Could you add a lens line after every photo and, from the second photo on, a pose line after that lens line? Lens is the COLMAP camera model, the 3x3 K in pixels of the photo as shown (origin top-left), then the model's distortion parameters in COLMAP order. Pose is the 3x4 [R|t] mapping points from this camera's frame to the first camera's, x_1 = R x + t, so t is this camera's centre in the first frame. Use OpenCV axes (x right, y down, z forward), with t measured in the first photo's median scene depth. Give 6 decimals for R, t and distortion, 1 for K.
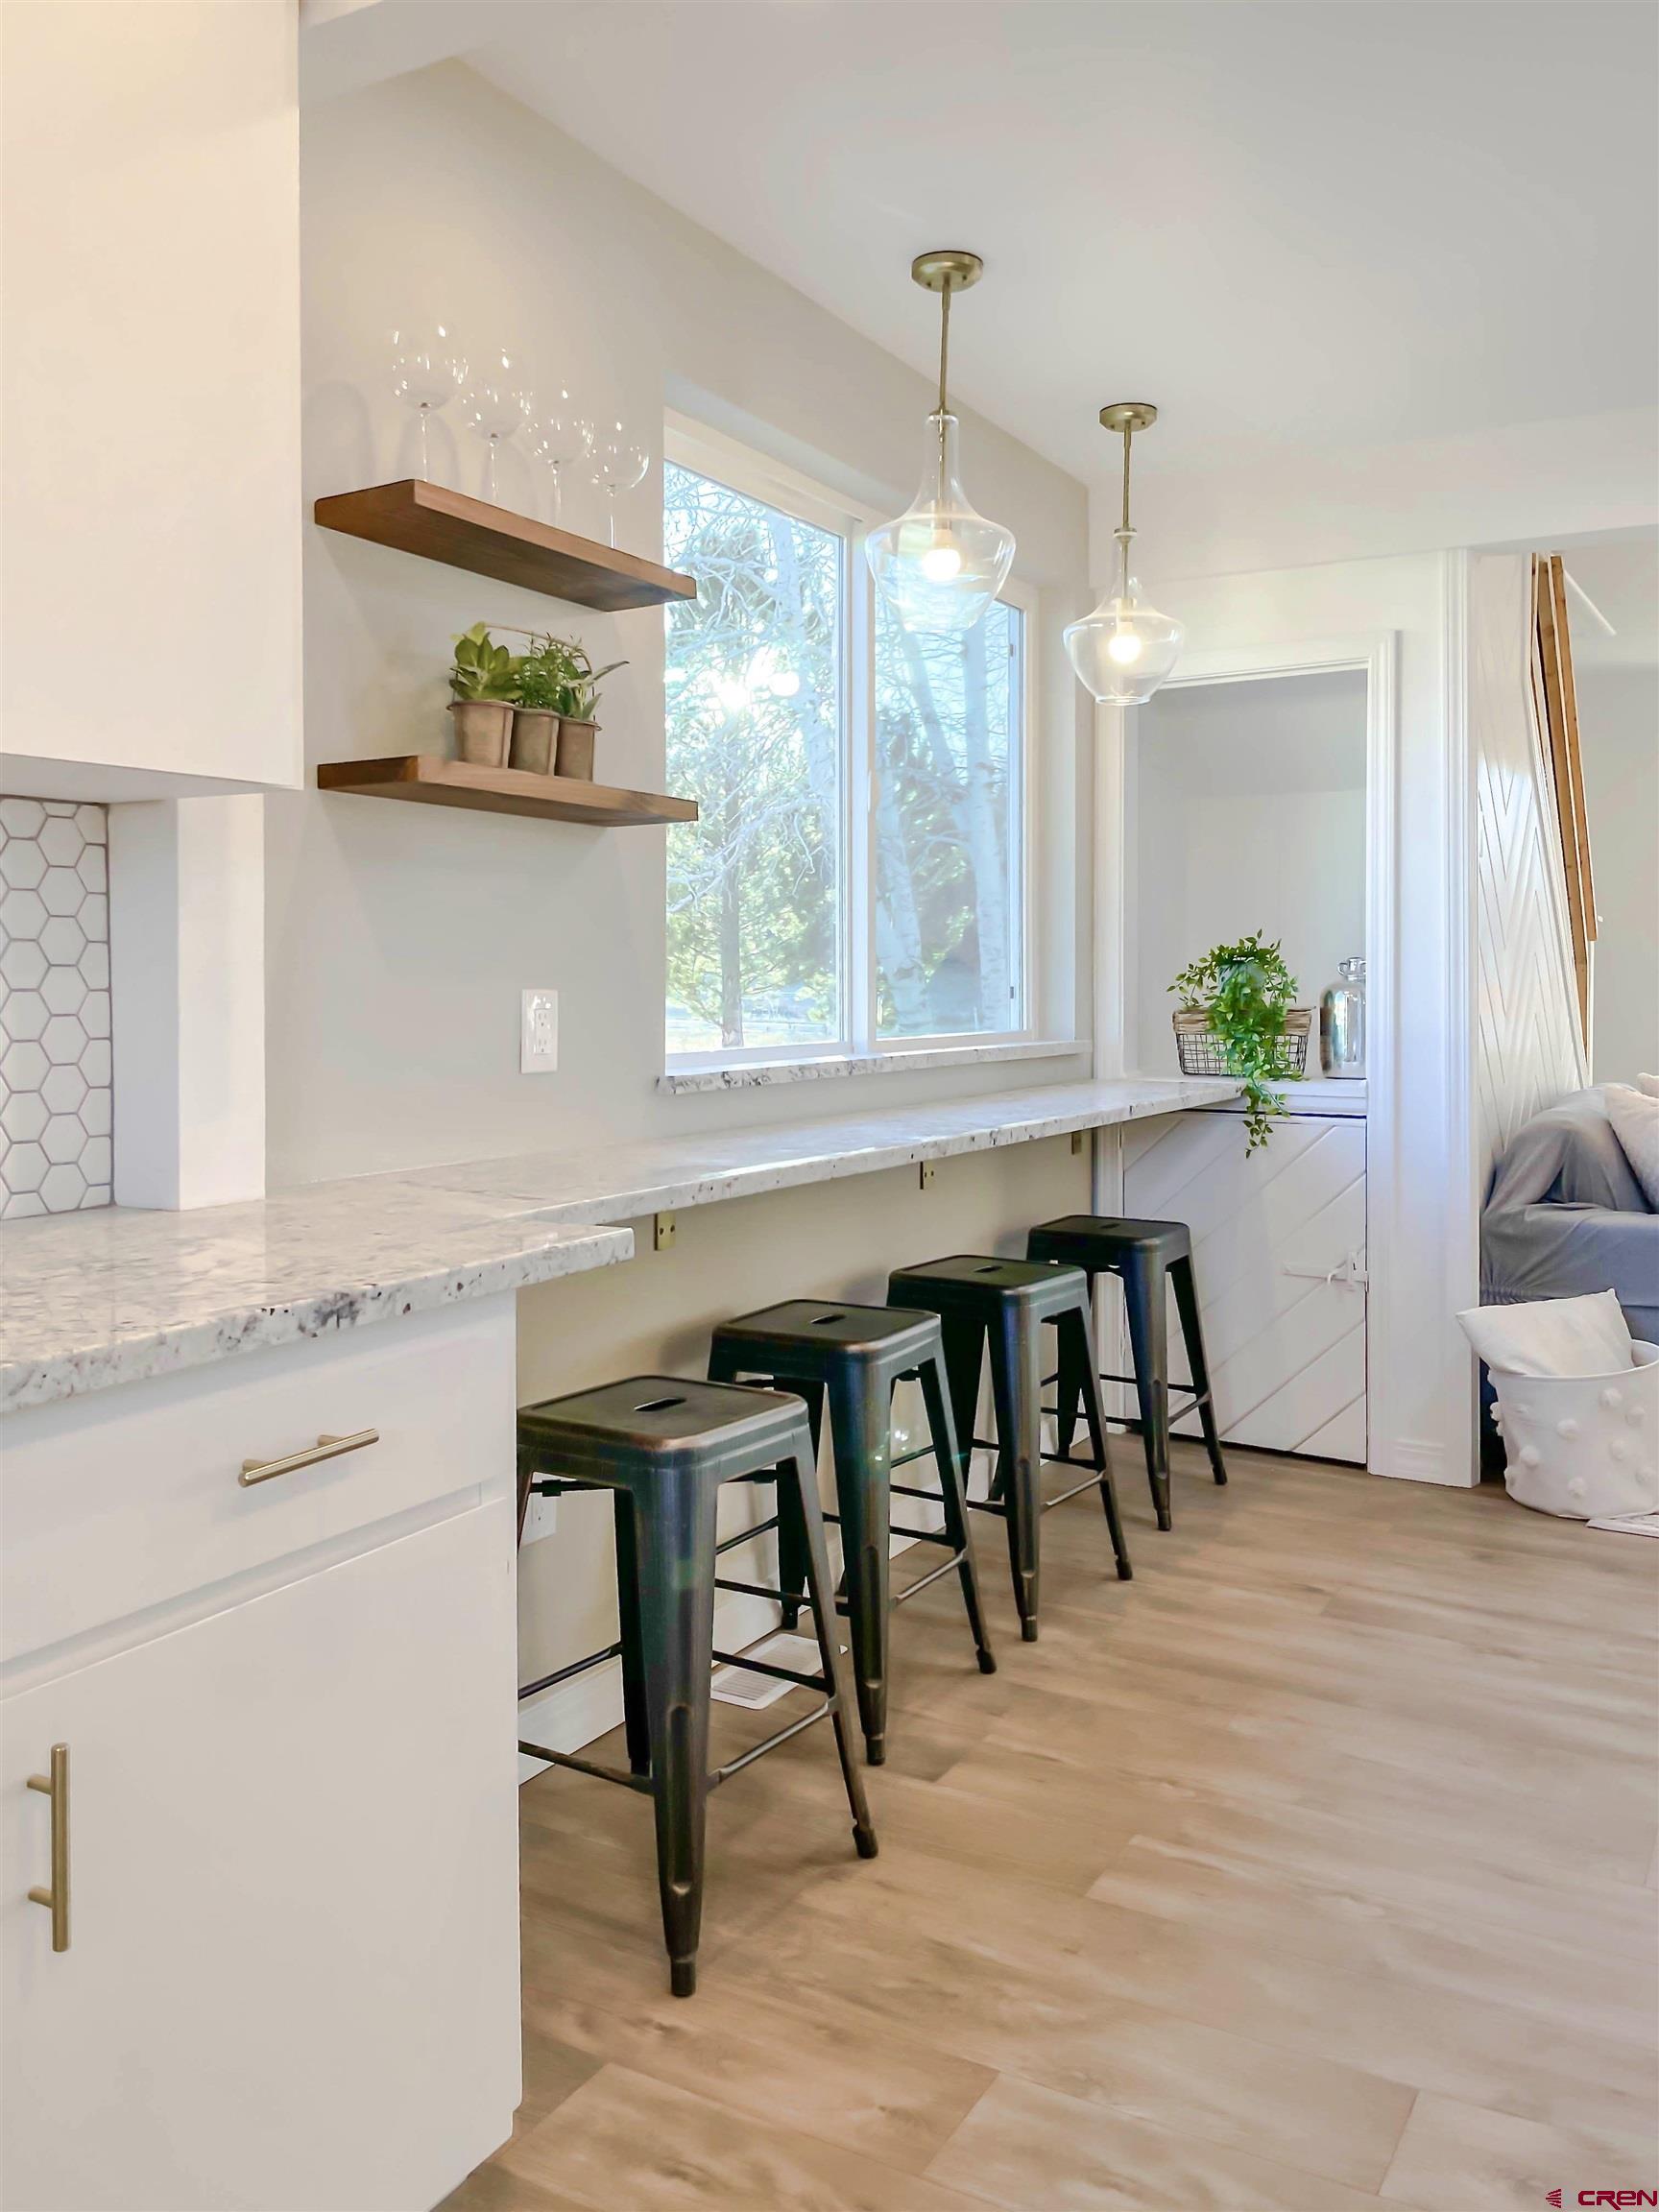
lens RADIAL K [[1700.7, 0, 829.5], [0, 1700.7, 1106.0], [0, 0, 1]] dist [0.090021, -0.159131]
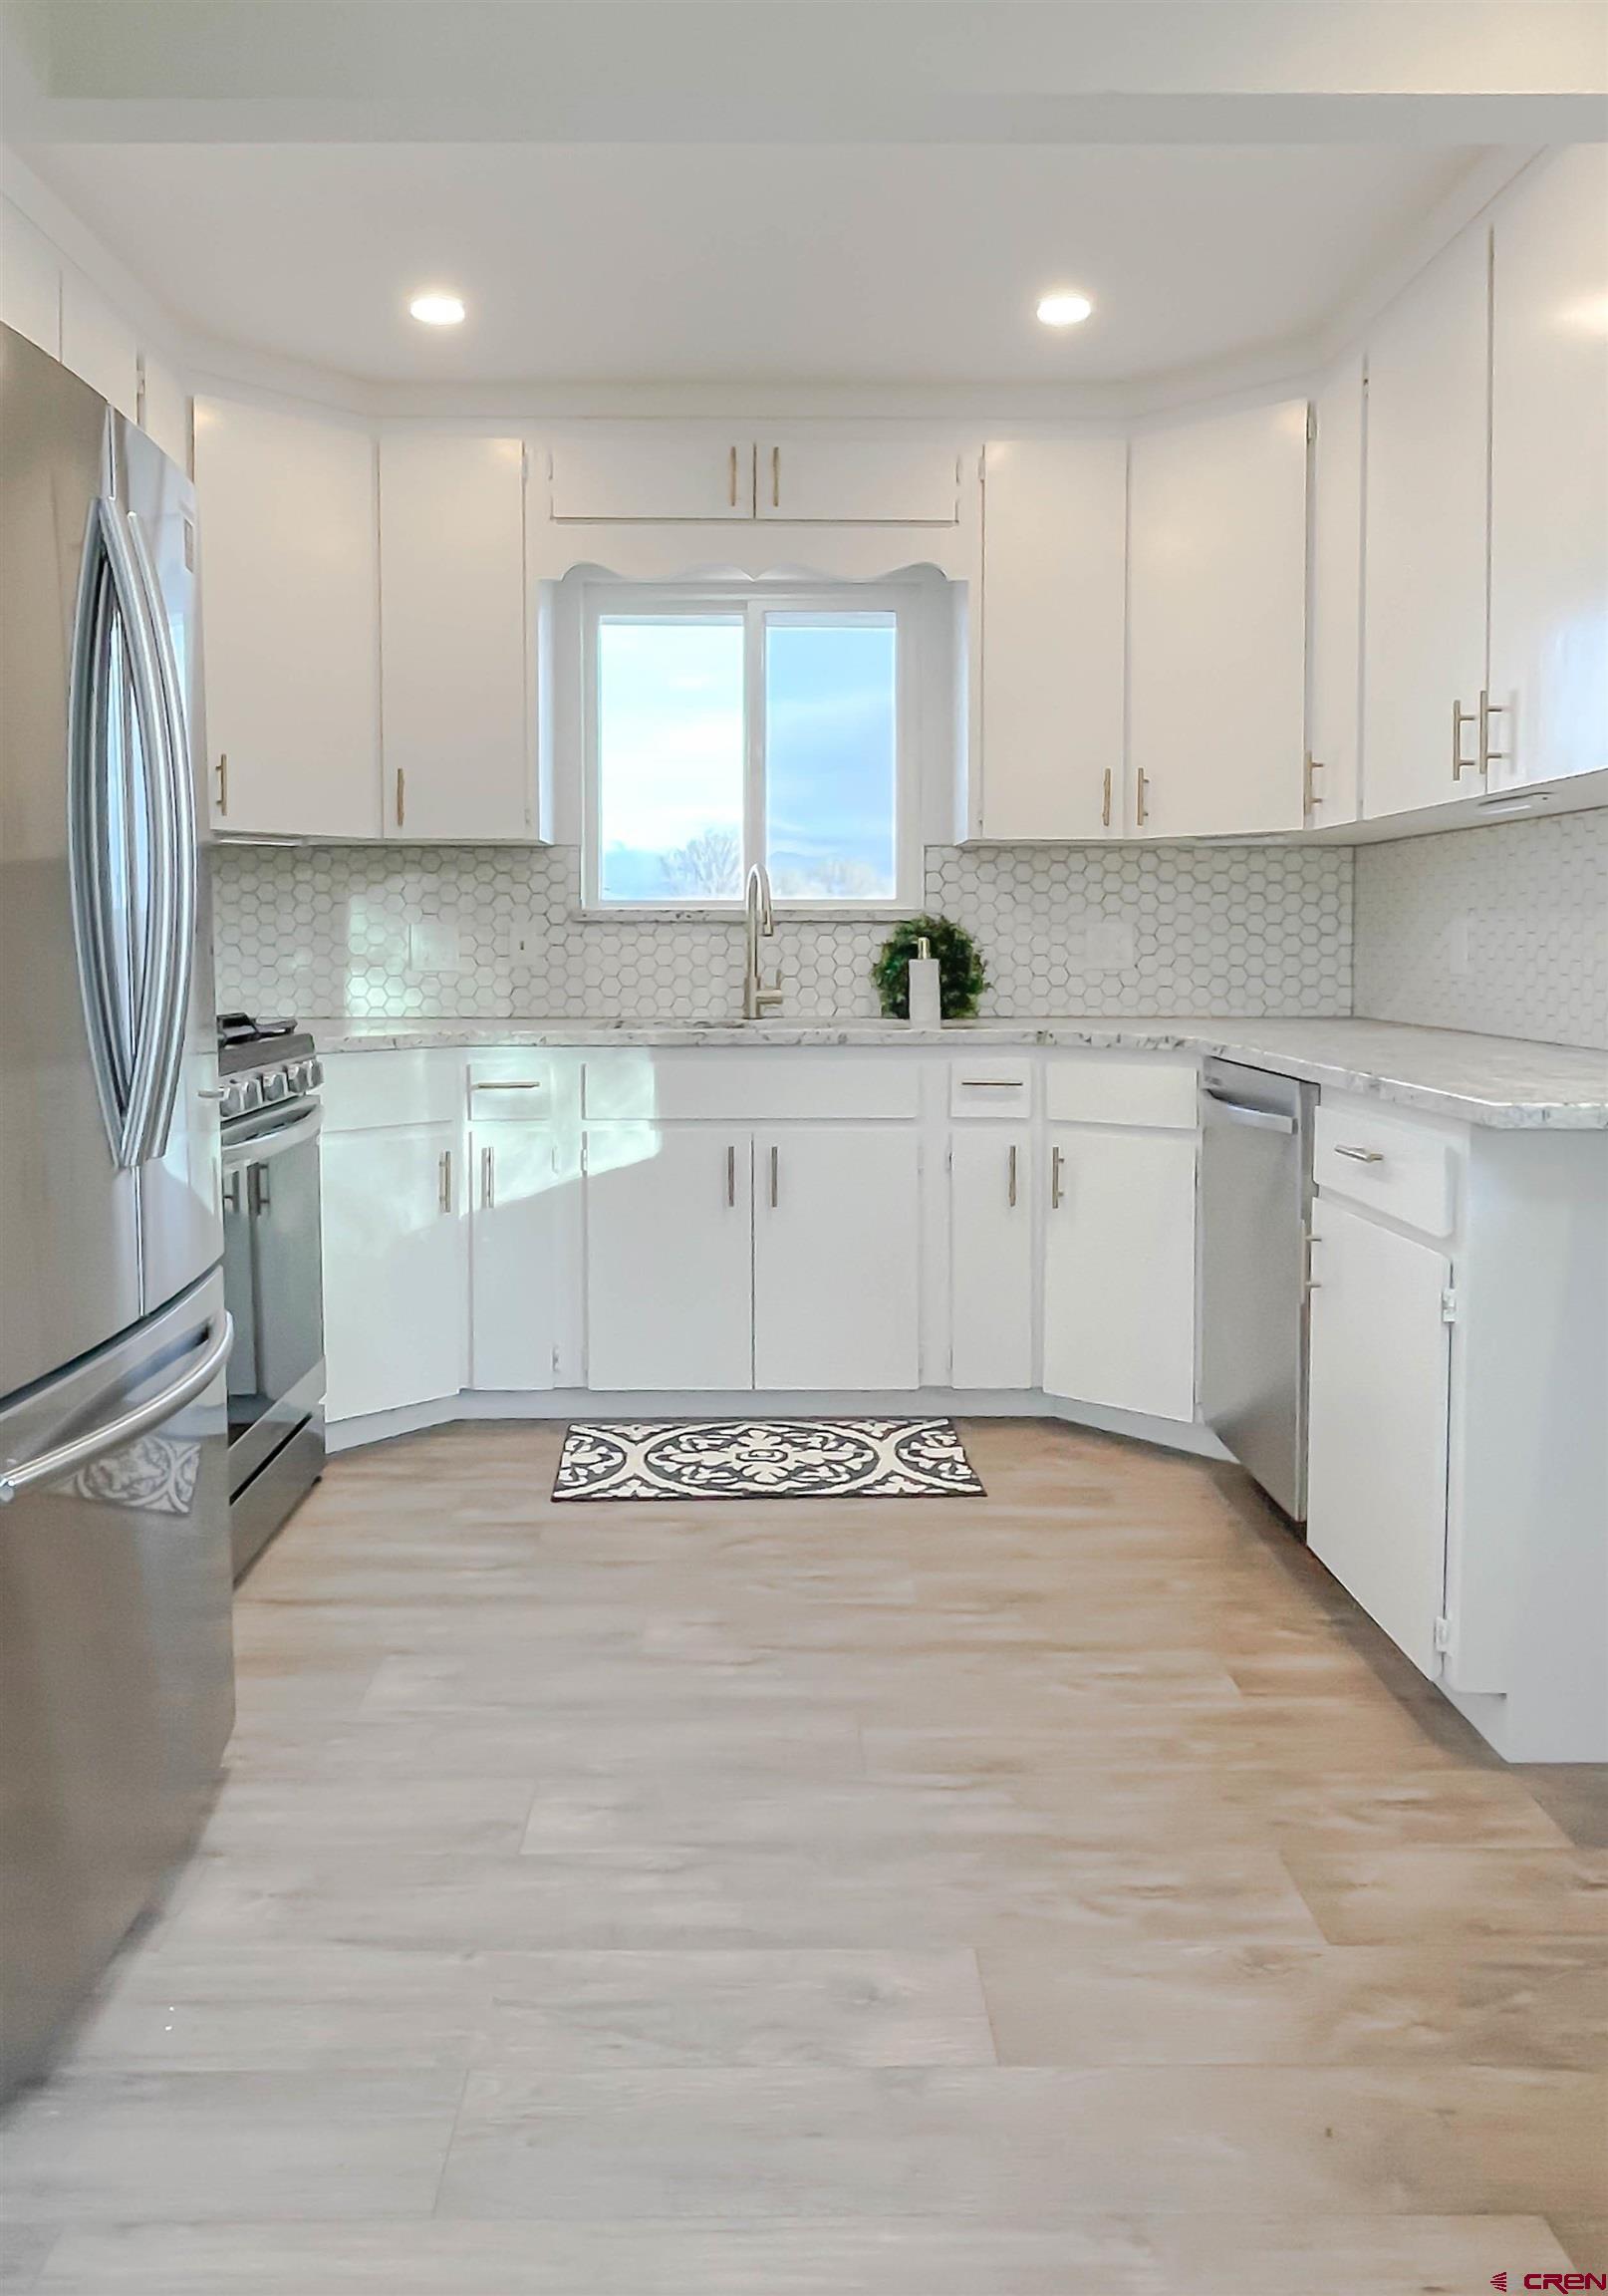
lens RADIAL K [[1633.0, 0, 805.1], [0, 1633.0, 989.0], [0, 0, 1]] dist [0.095601, -0.175829]
pose [[-0.854648, 0.023167, -0.518691, 0.693125], [-0.029525, 0.995219, 0.093098, -0.083487], [0.518368, 0.094881, -0.849878, 1.283453]]
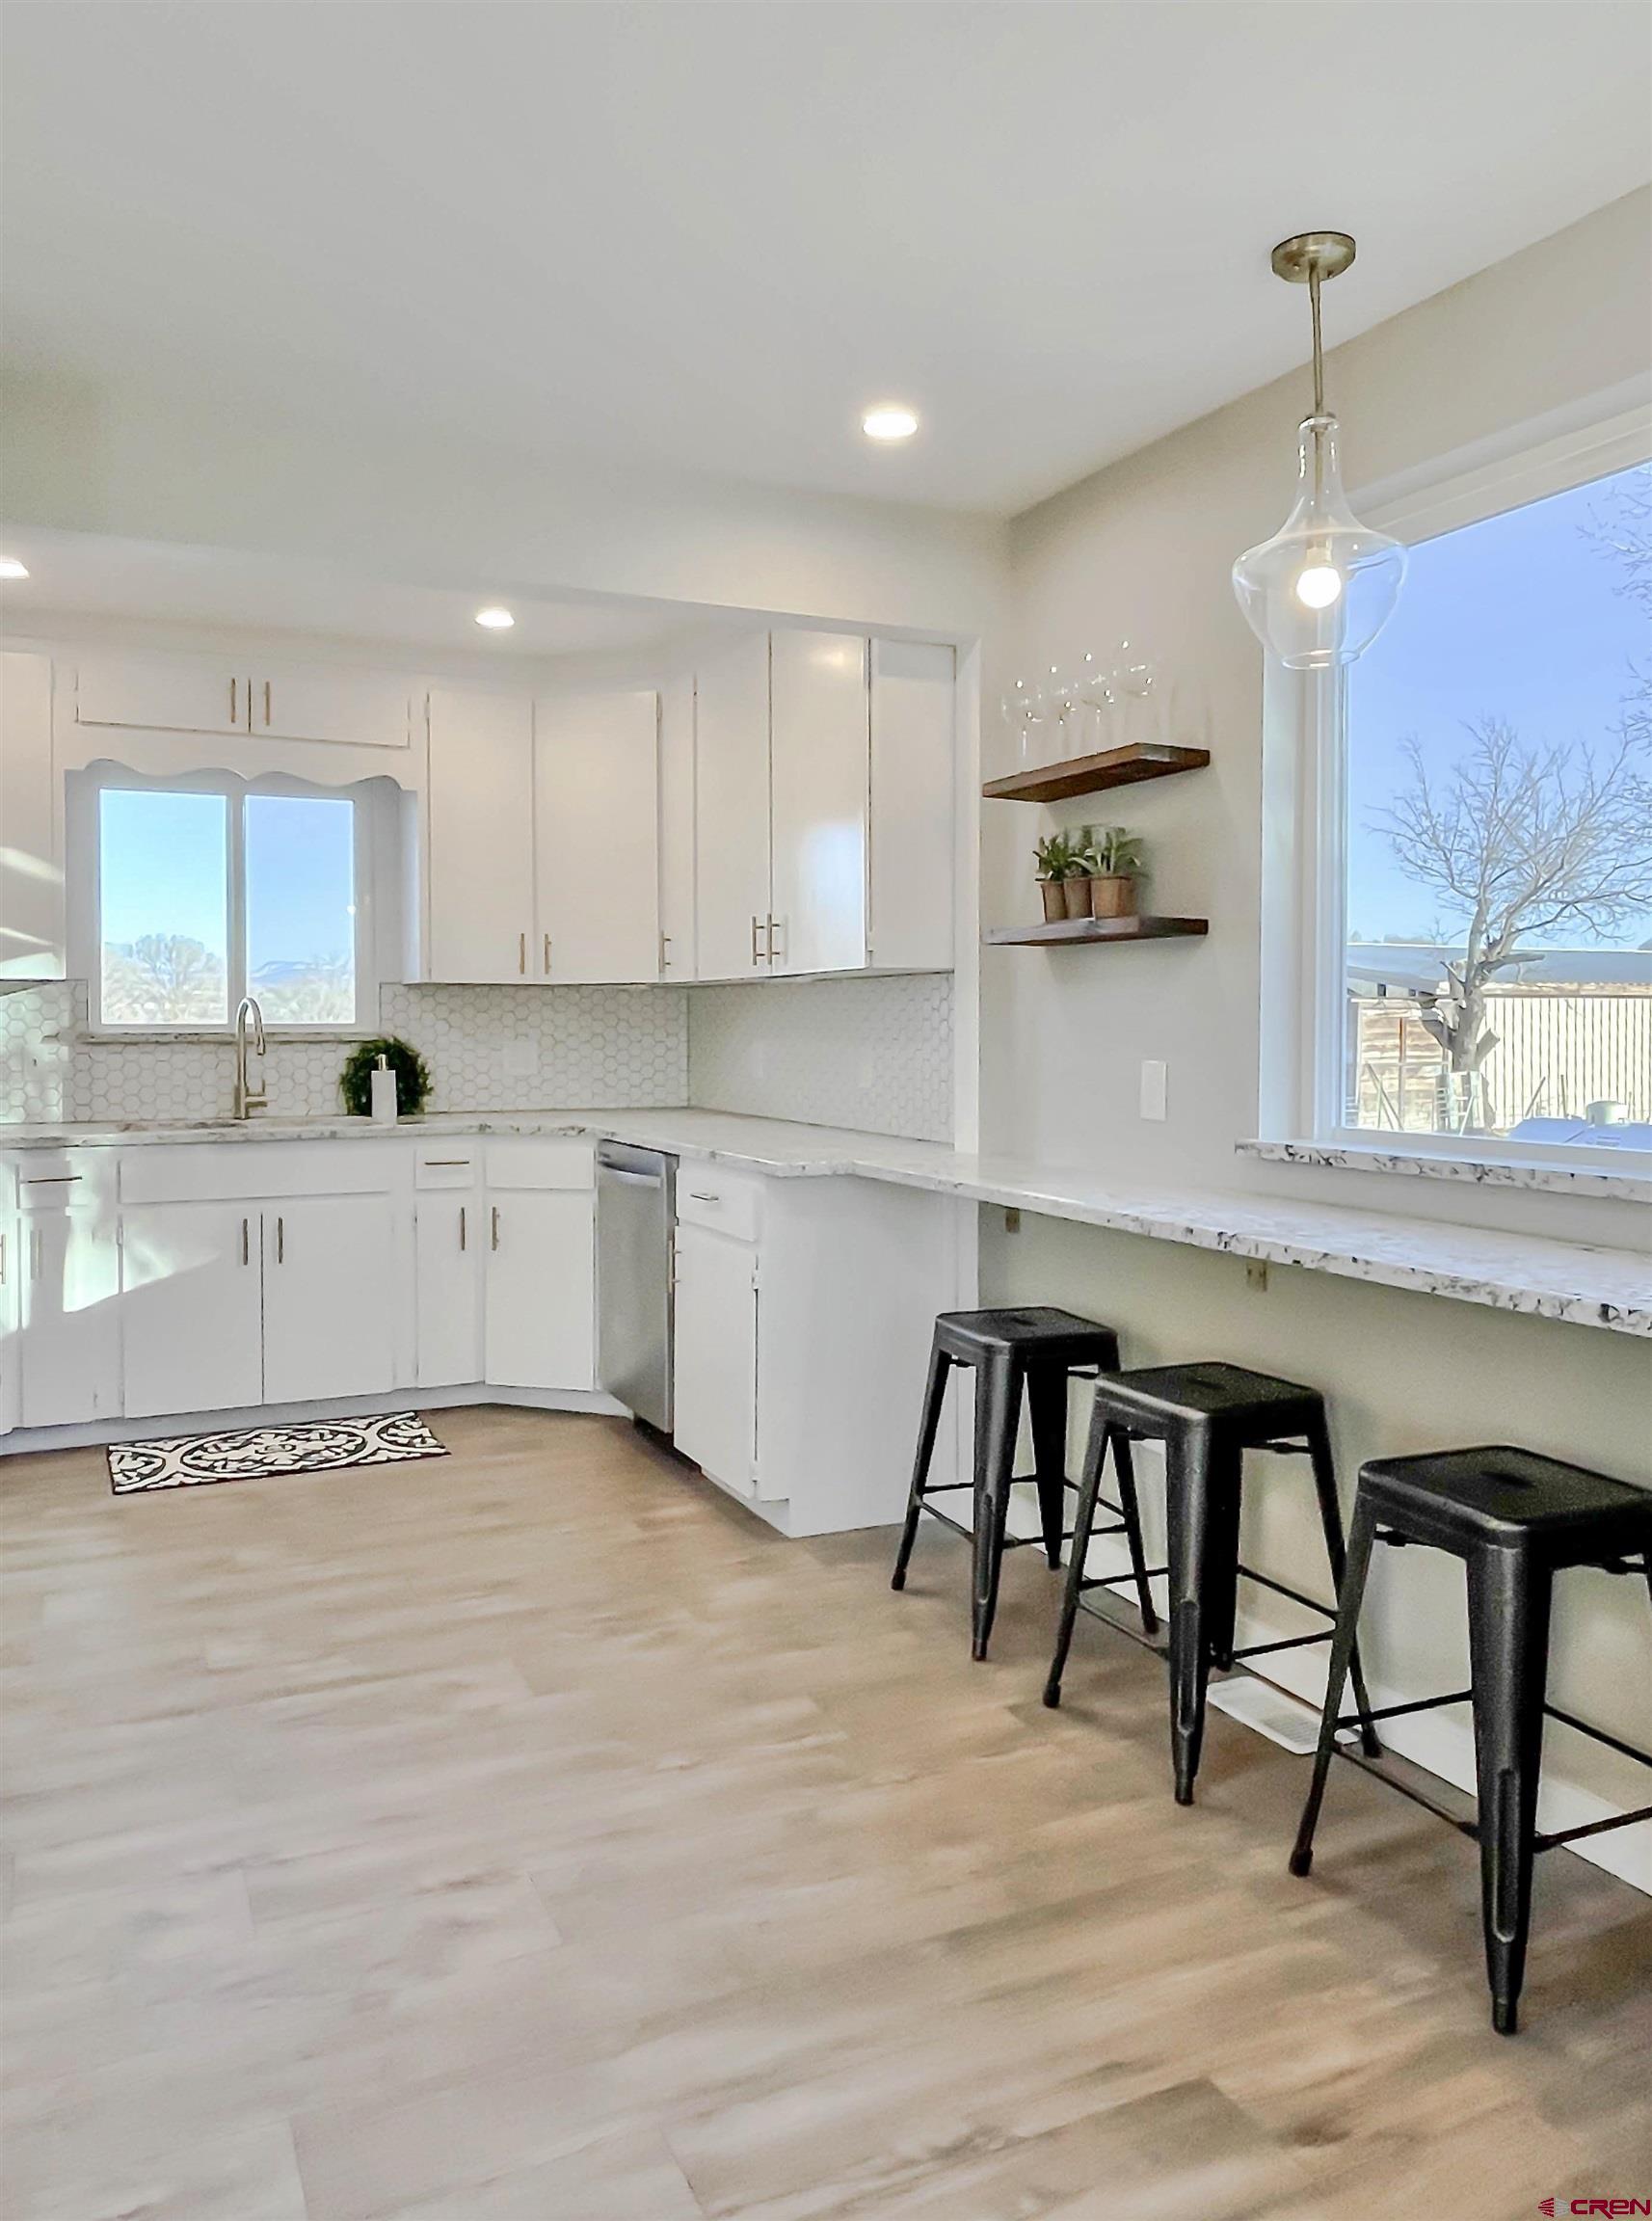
lens RADIAL K [[1592.2, 0, 826.0], [0, 1592.2, 1110.5], [0, 0, 1]] dist [0.000902, 0.000024]
pose [[-0.566073, 0.054246, -0.822568, 1.139228], [-0.053419, 0.993321, 0.102269, -0.157808], [0.822622, 0.101832, -0.559395, 1.609511]]
